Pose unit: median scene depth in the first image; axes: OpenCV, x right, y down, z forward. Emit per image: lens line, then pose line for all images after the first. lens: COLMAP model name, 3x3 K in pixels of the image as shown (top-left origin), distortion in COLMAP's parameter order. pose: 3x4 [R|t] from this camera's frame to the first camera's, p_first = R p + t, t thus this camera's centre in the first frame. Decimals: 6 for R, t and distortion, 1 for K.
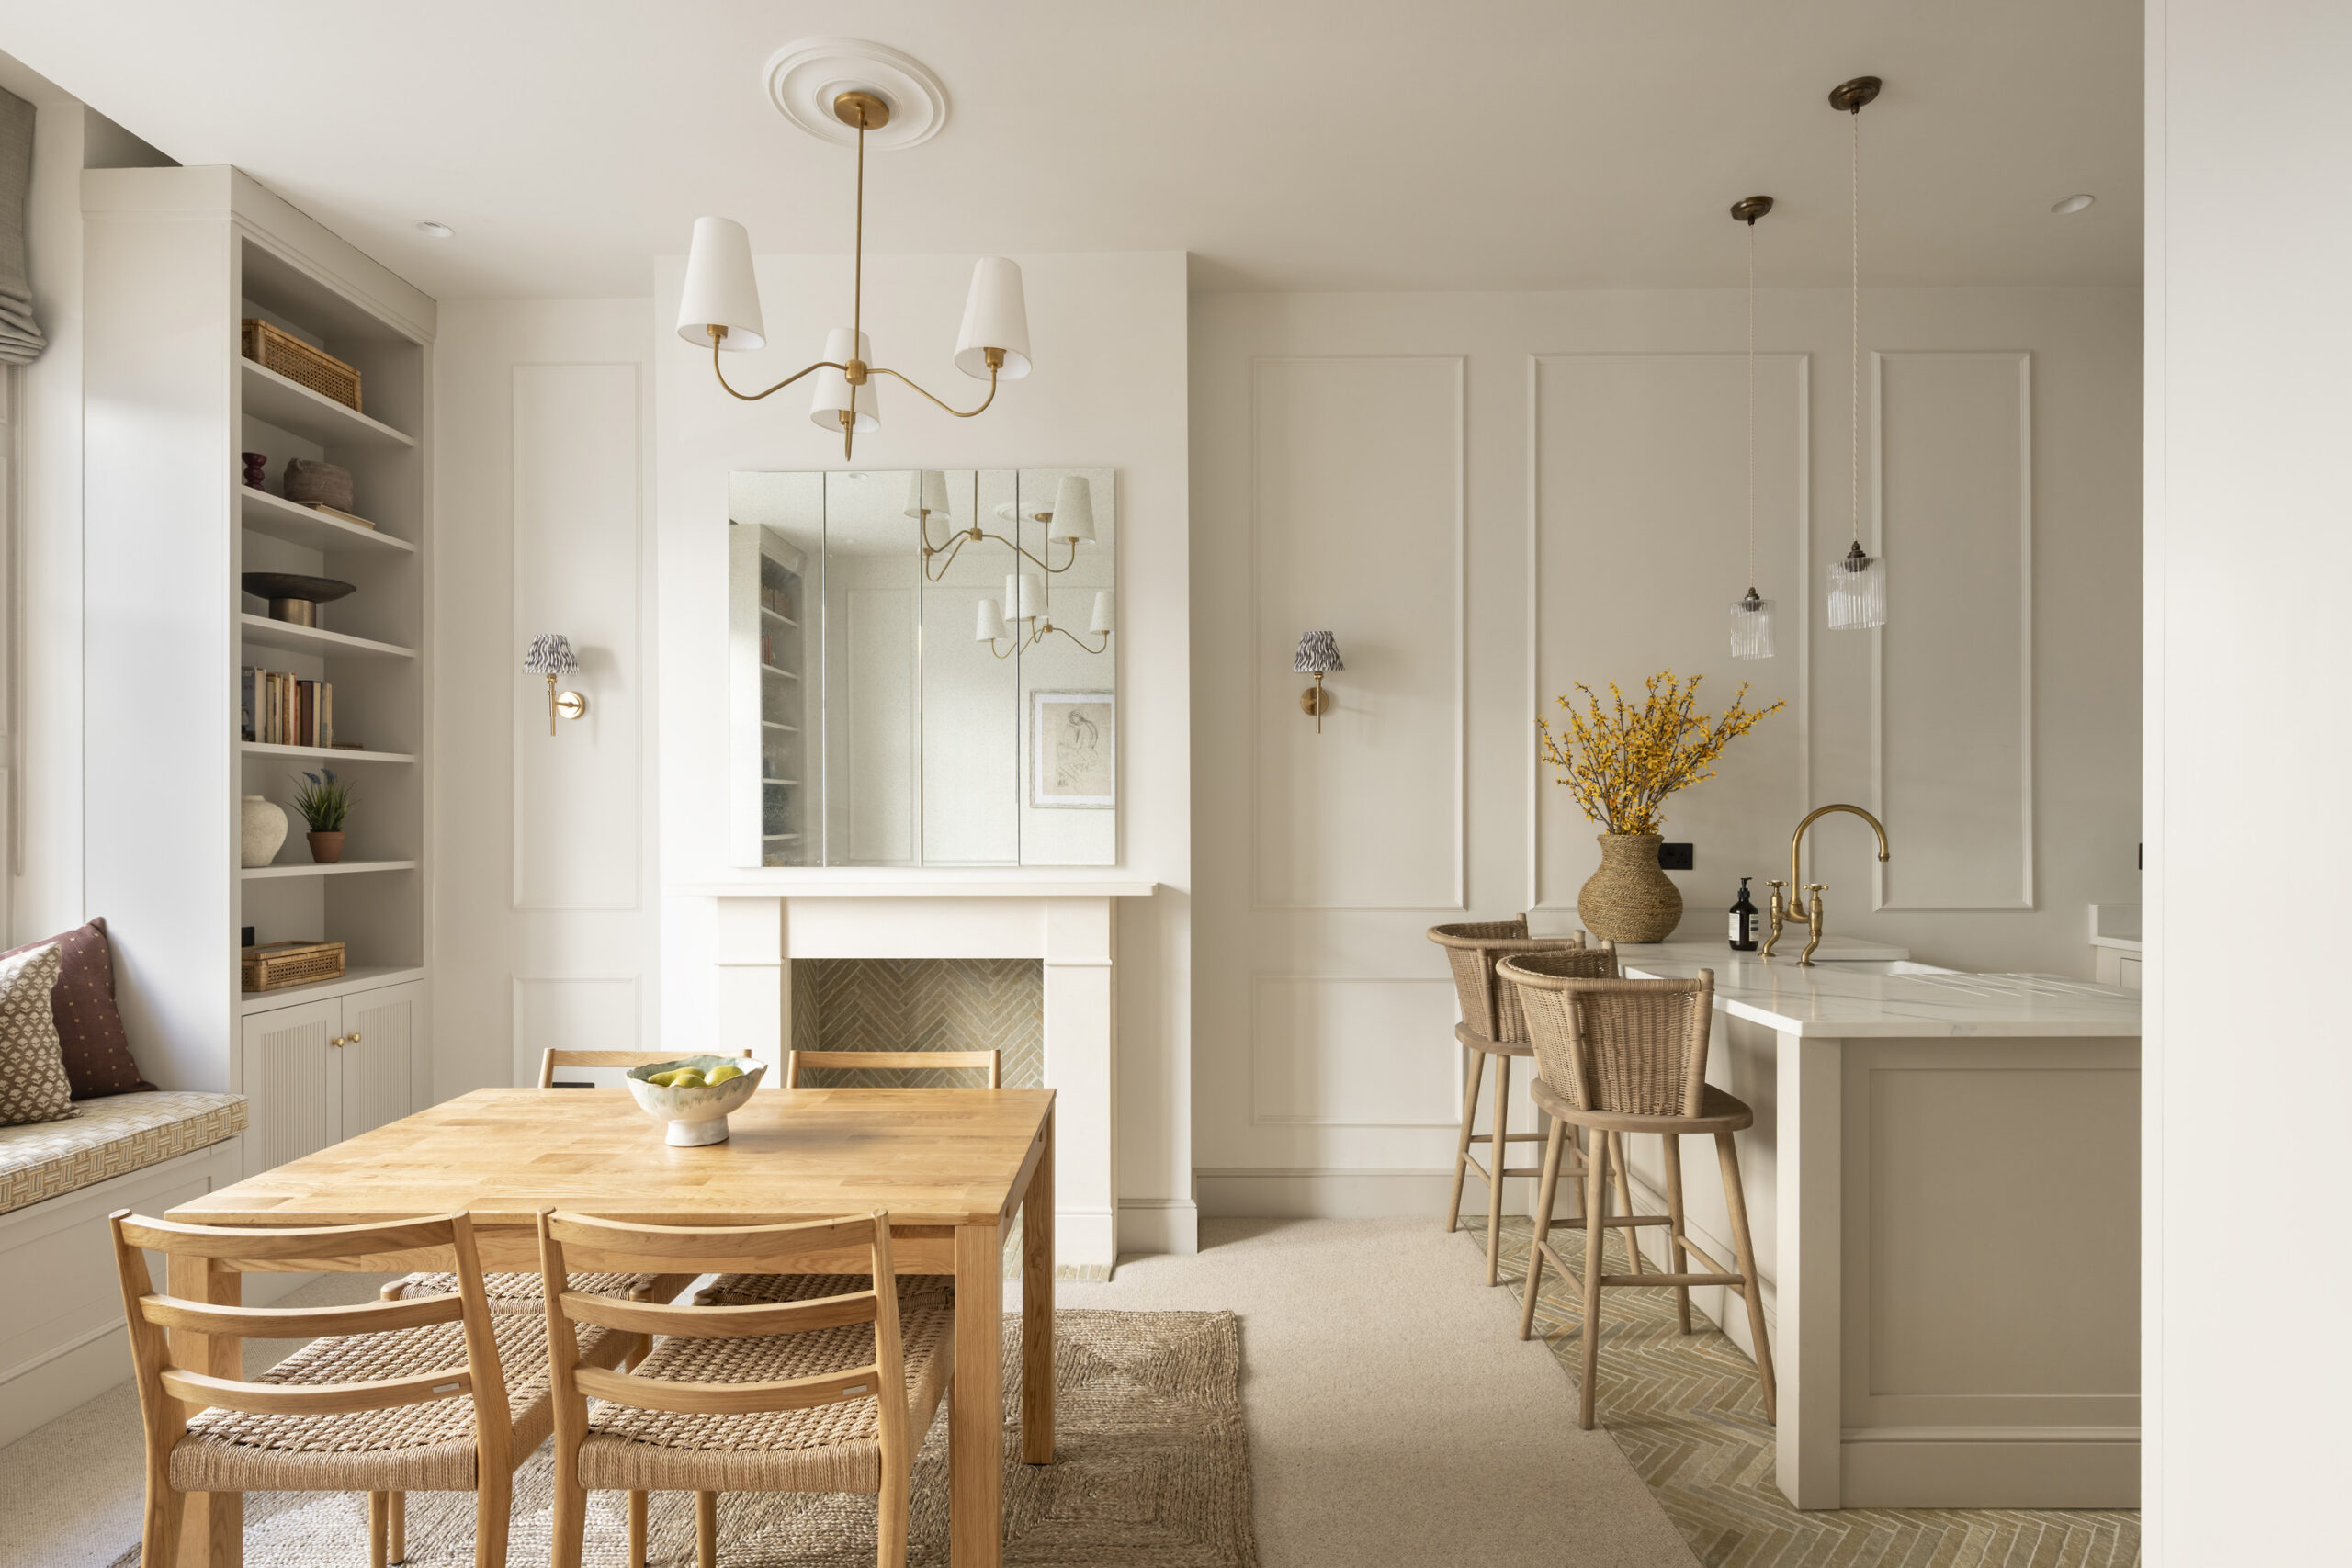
lens RADIAL K [[1157.4, 0, 1160.4], [0, 1157.4, 794.9], [0, 0, 1]] dist [0.000621, -0.000558]
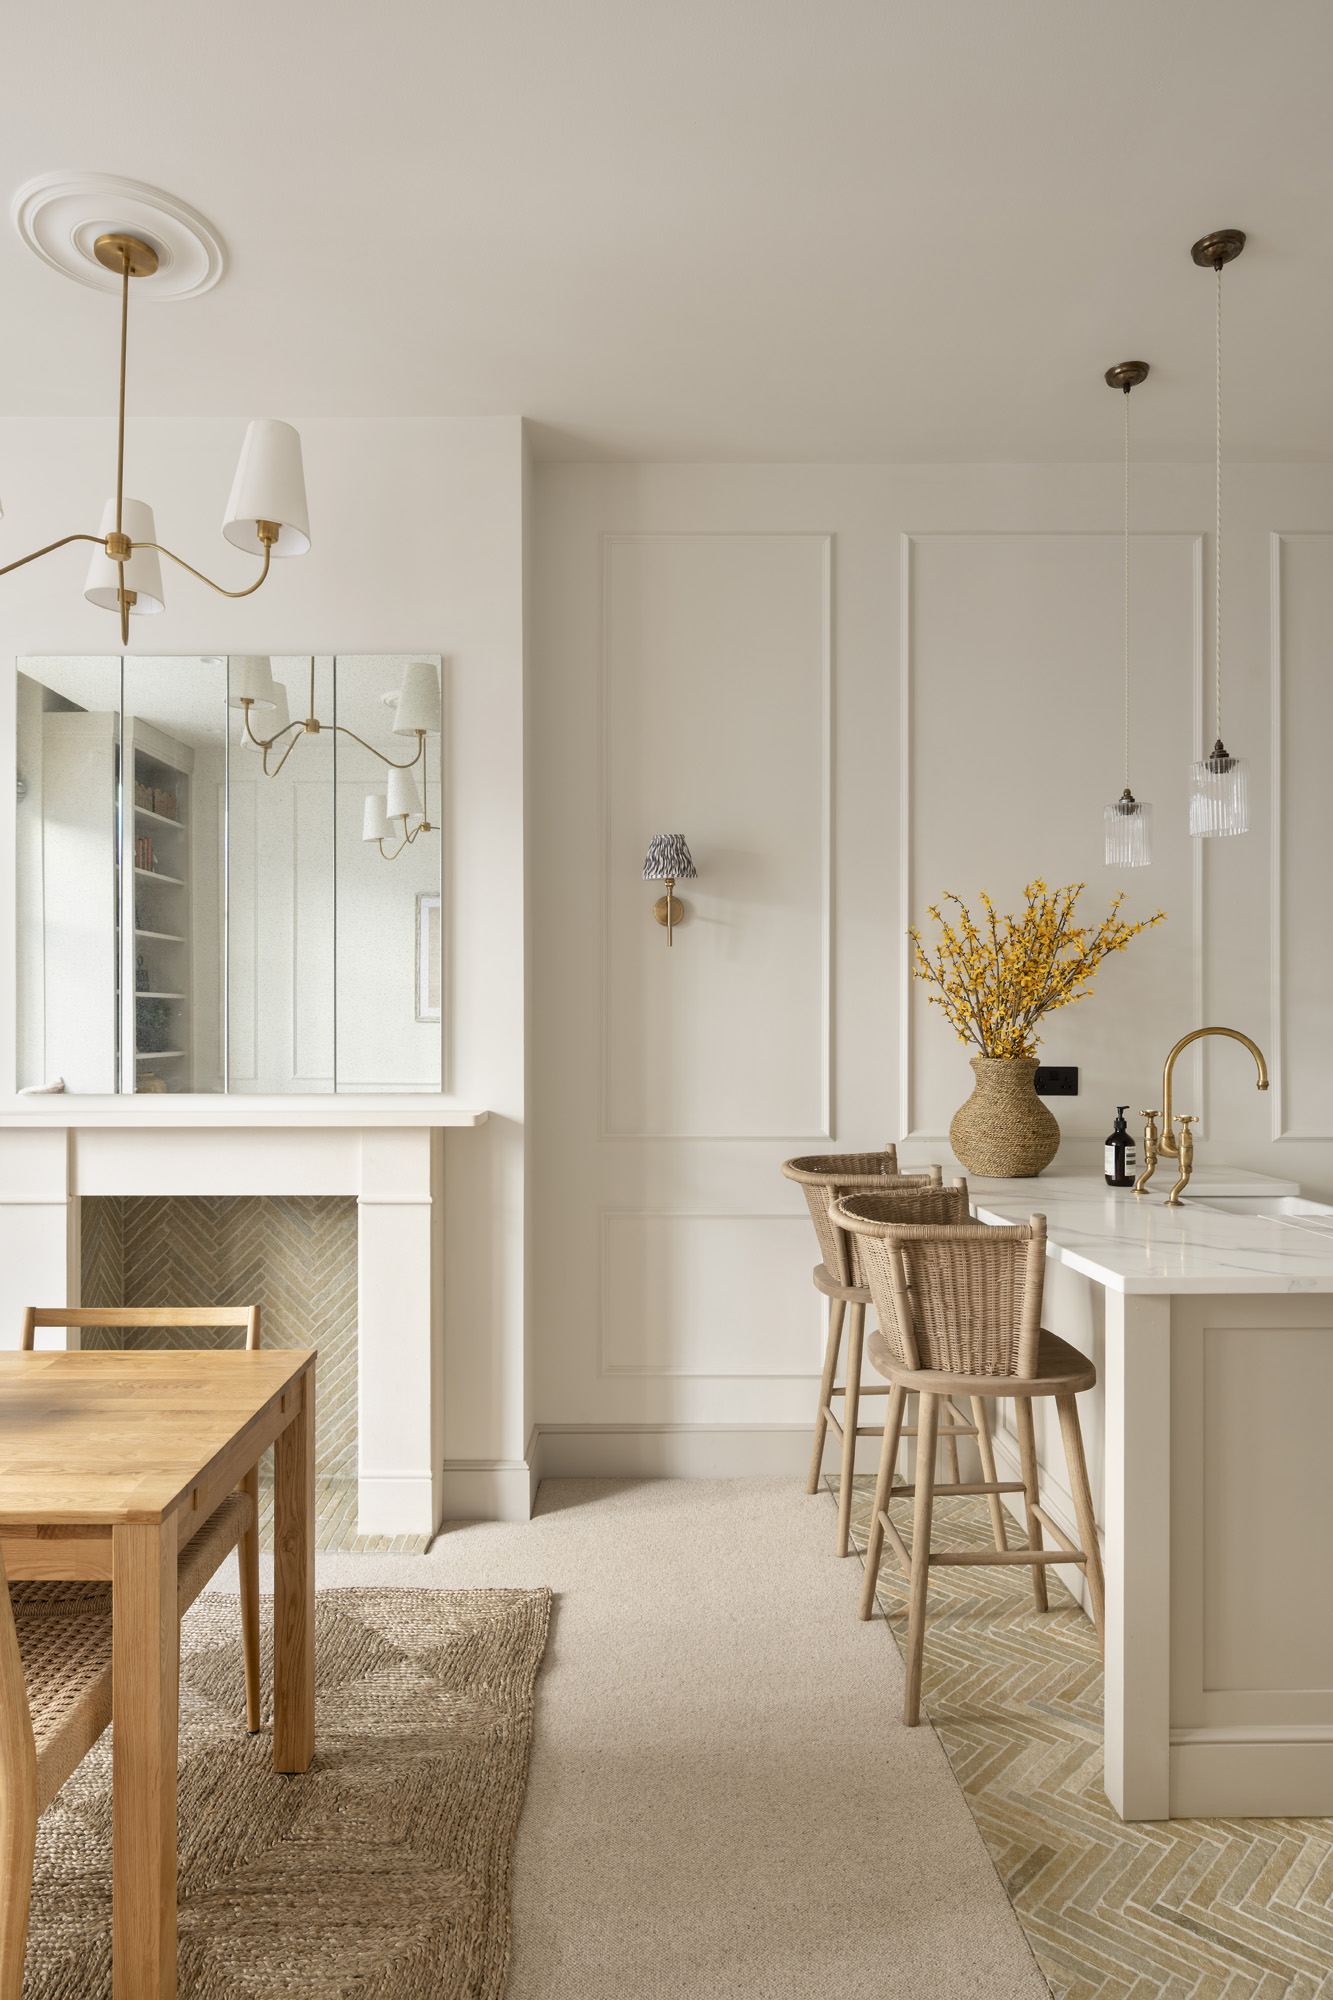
lens RADIAL K [[1226.6, 0, 657.8], [0, 1226.6, 995.0], [0, 0, 1]] dist [0.001722, -0.000992]
pose [[0.999833, 0.000531, 0.018257, 0.122627], [-0.000482, 0.999996, -0.002682, -0.013824], [-0.018258, 0.002672, 0.999830, 0.038231]]
